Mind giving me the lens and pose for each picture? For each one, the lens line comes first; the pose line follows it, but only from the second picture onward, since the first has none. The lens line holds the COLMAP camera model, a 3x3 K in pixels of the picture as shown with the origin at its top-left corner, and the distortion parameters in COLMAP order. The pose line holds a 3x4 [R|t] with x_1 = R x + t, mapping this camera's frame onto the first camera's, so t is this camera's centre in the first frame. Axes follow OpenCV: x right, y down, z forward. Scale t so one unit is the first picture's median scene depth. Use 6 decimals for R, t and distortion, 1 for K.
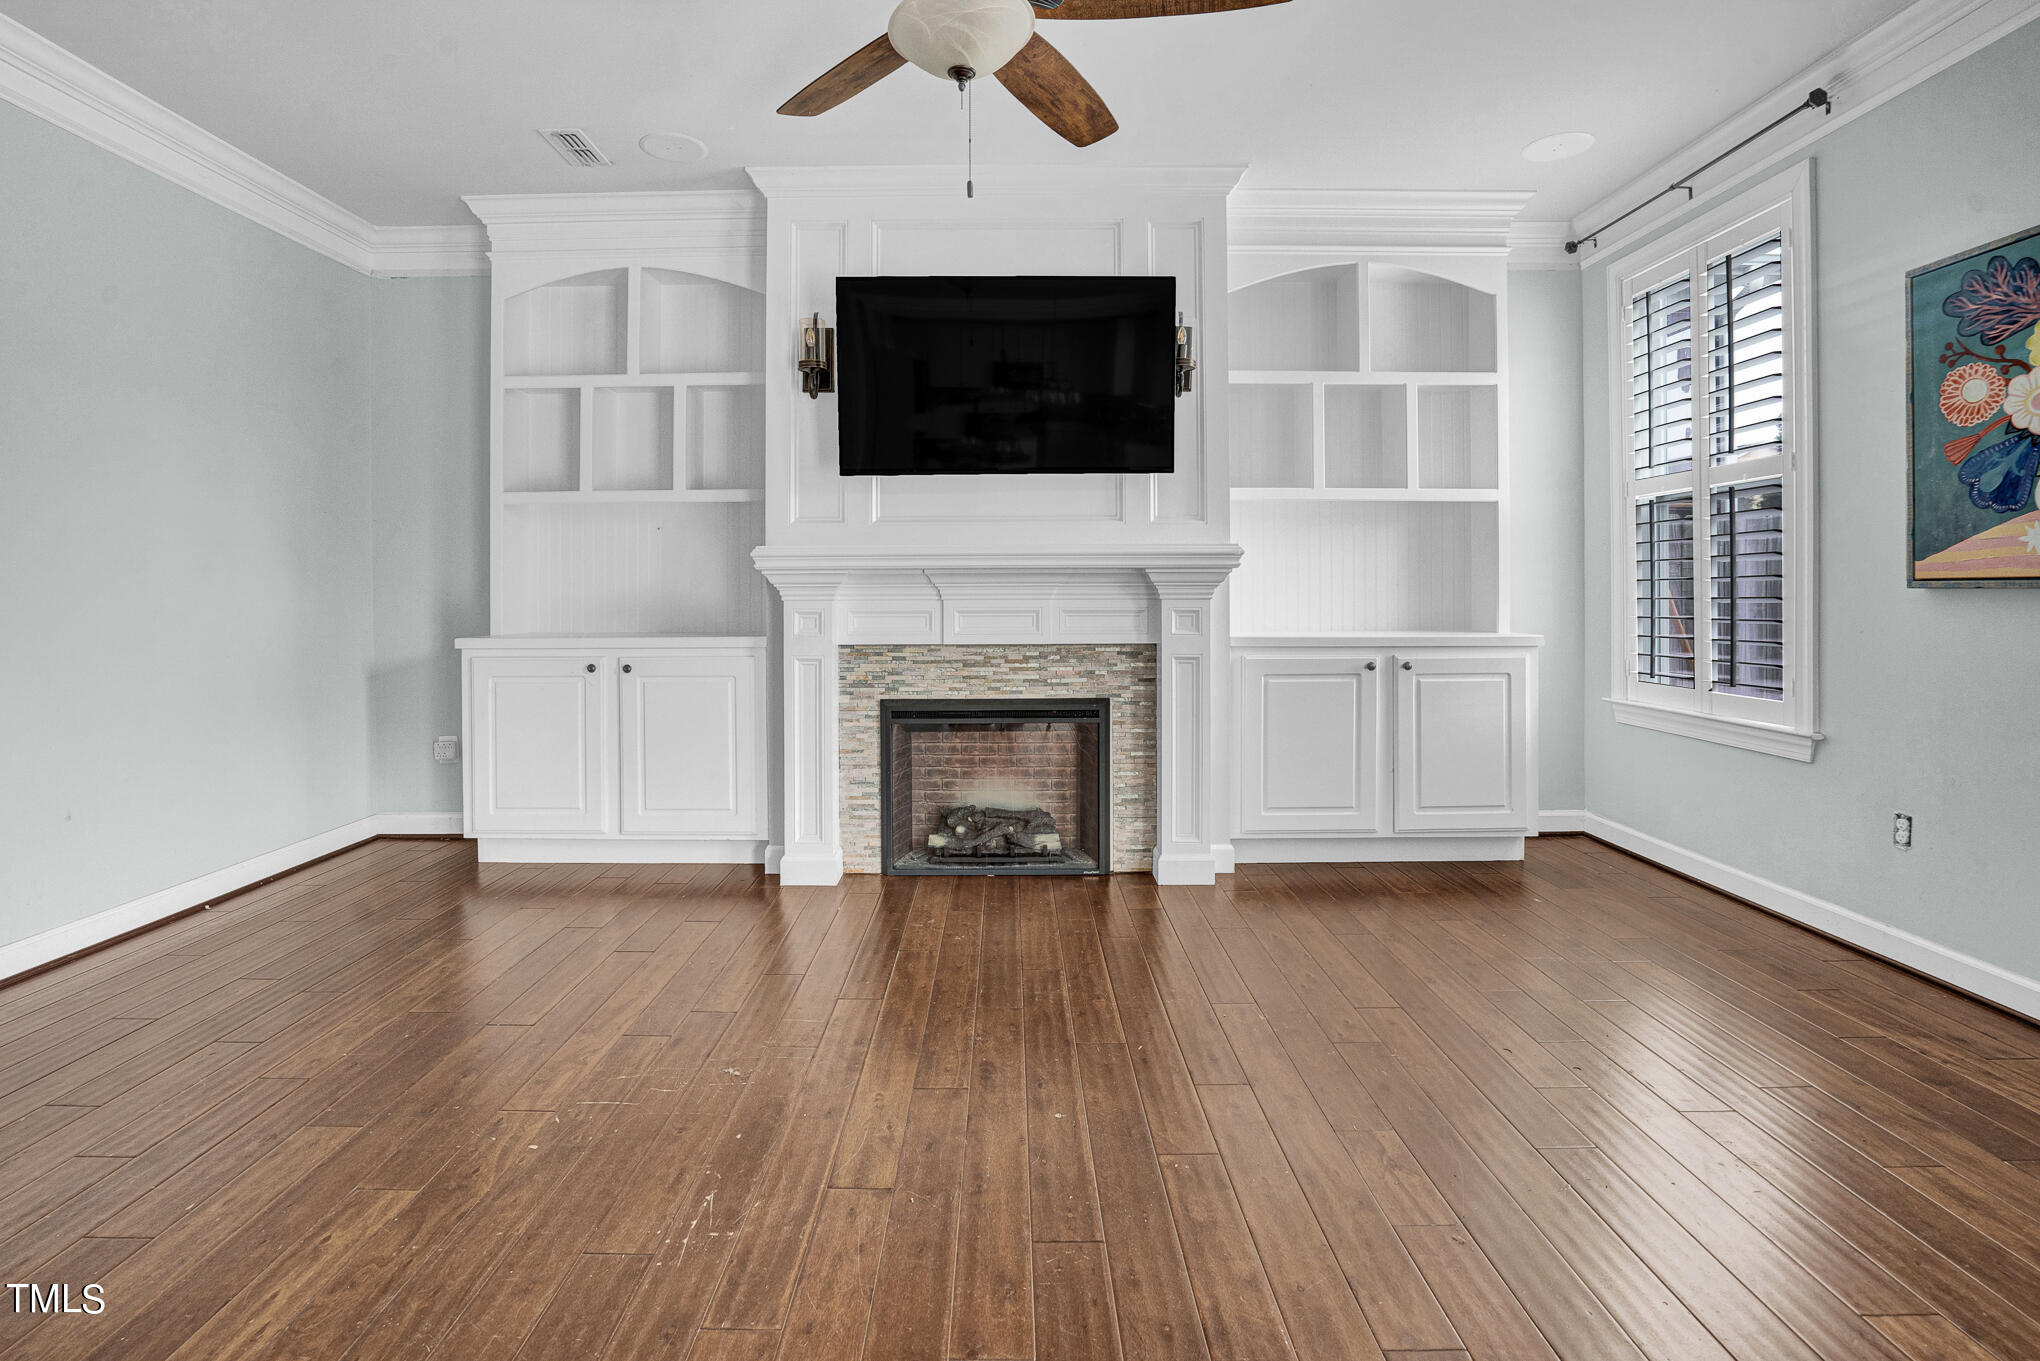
lens RADIAL K [[981.3, 0, 1026.7], [0, 981.3, 591.7], [0, 0, 1]] dist [-0.041430, 0.012119]
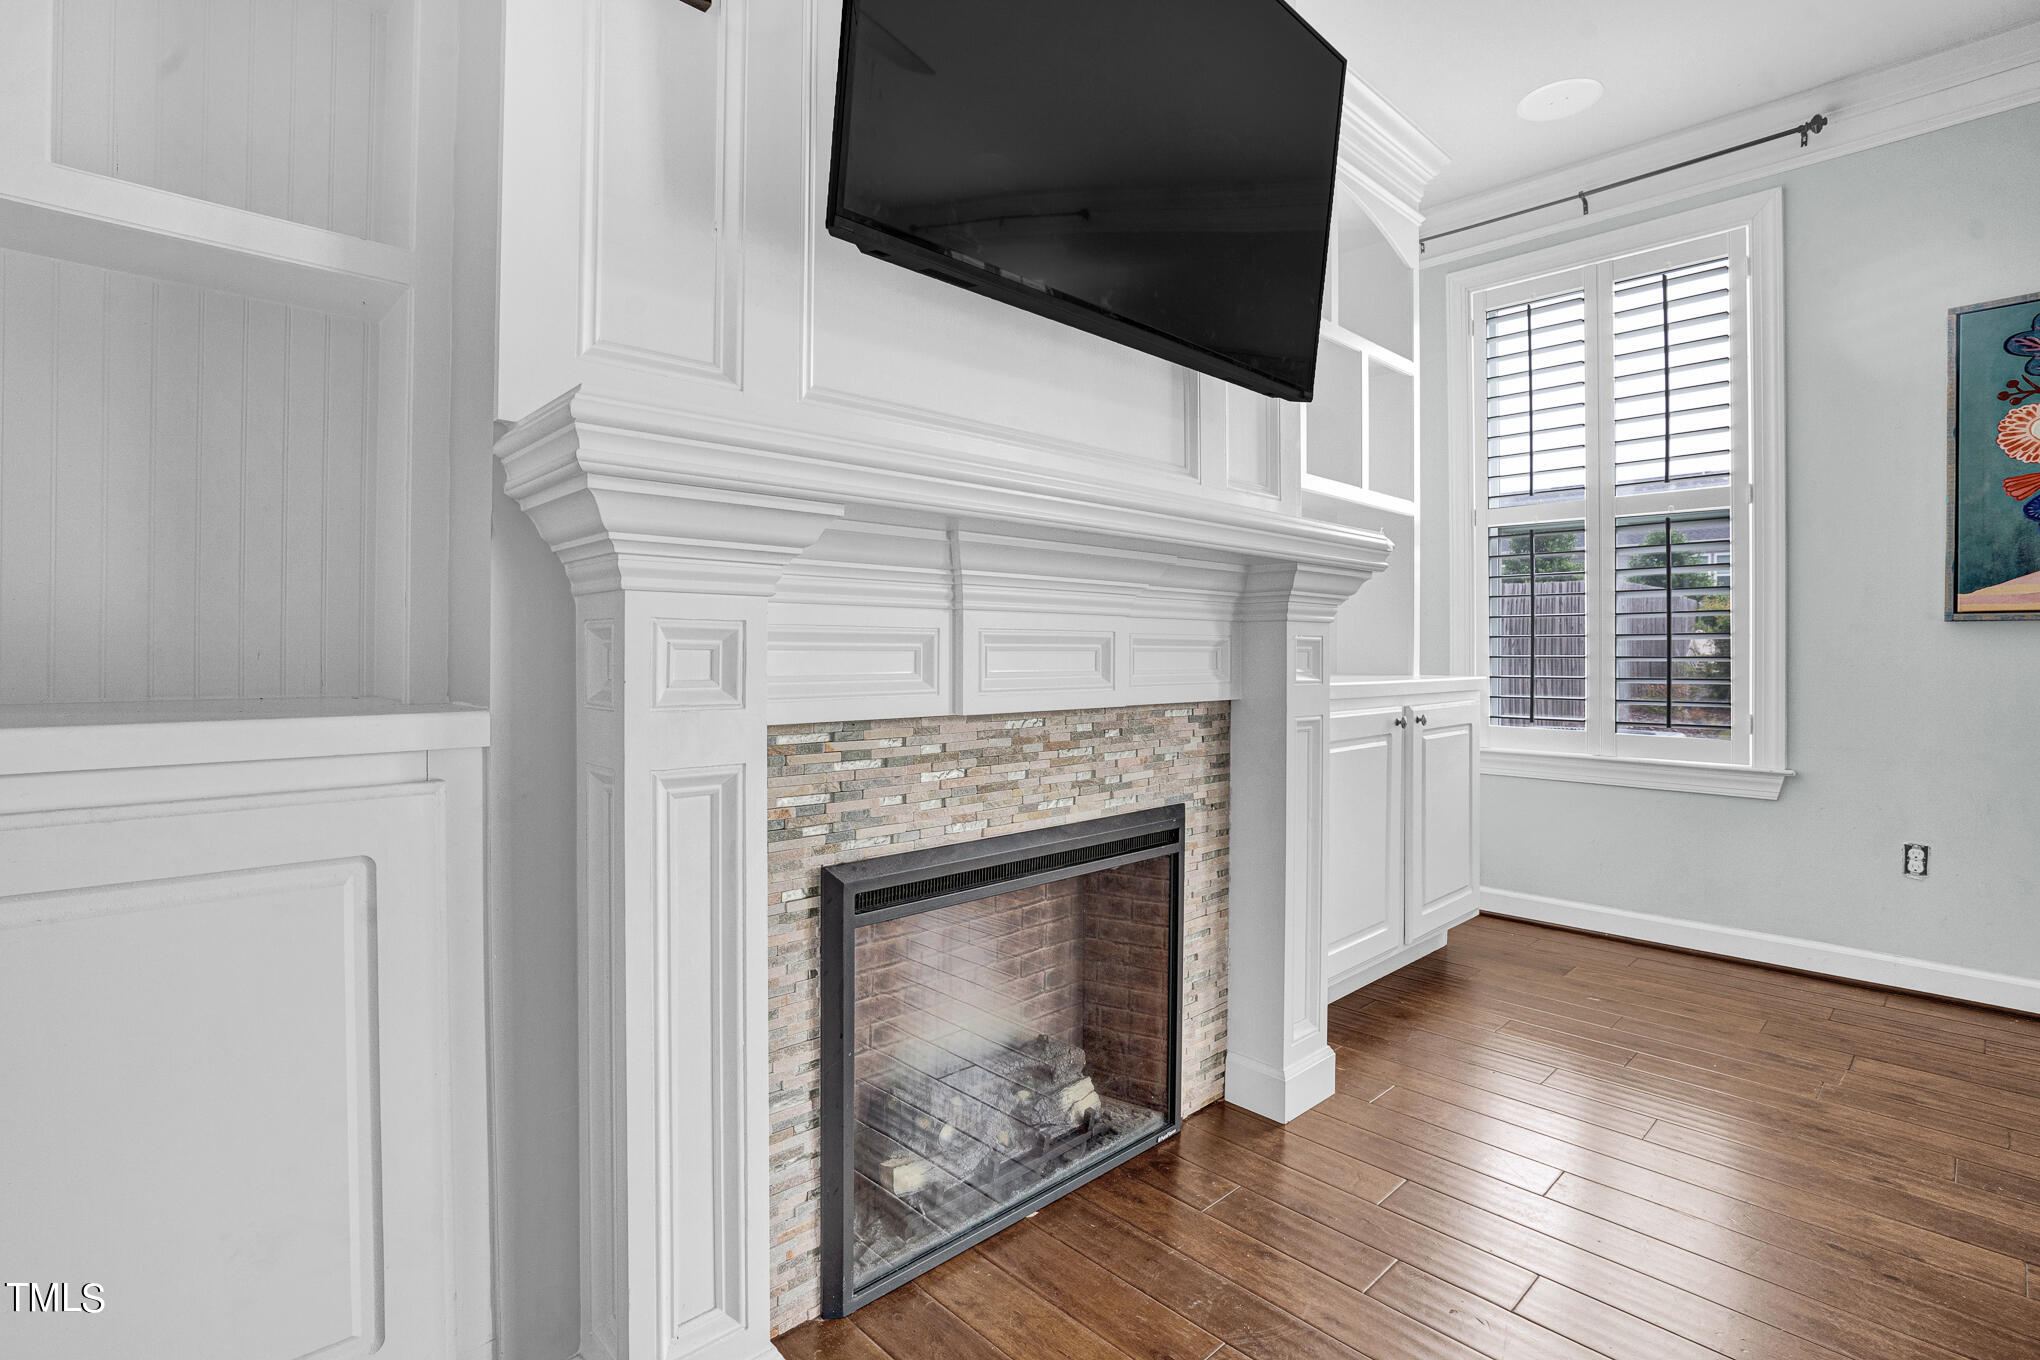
lens RADIAL K [[981.3, 0, 1046.4], [0, 981.3, 647.7], [0, 0, 1]] dist [-0.041430, 0.012119]
pose [[0.736964, 0.007157, 0.675894, -0.339580], [-0.007537, 0.999969, -0.002370, 0.025222], [-0.675890, -0.003348, 0.736995, 0.662058]]
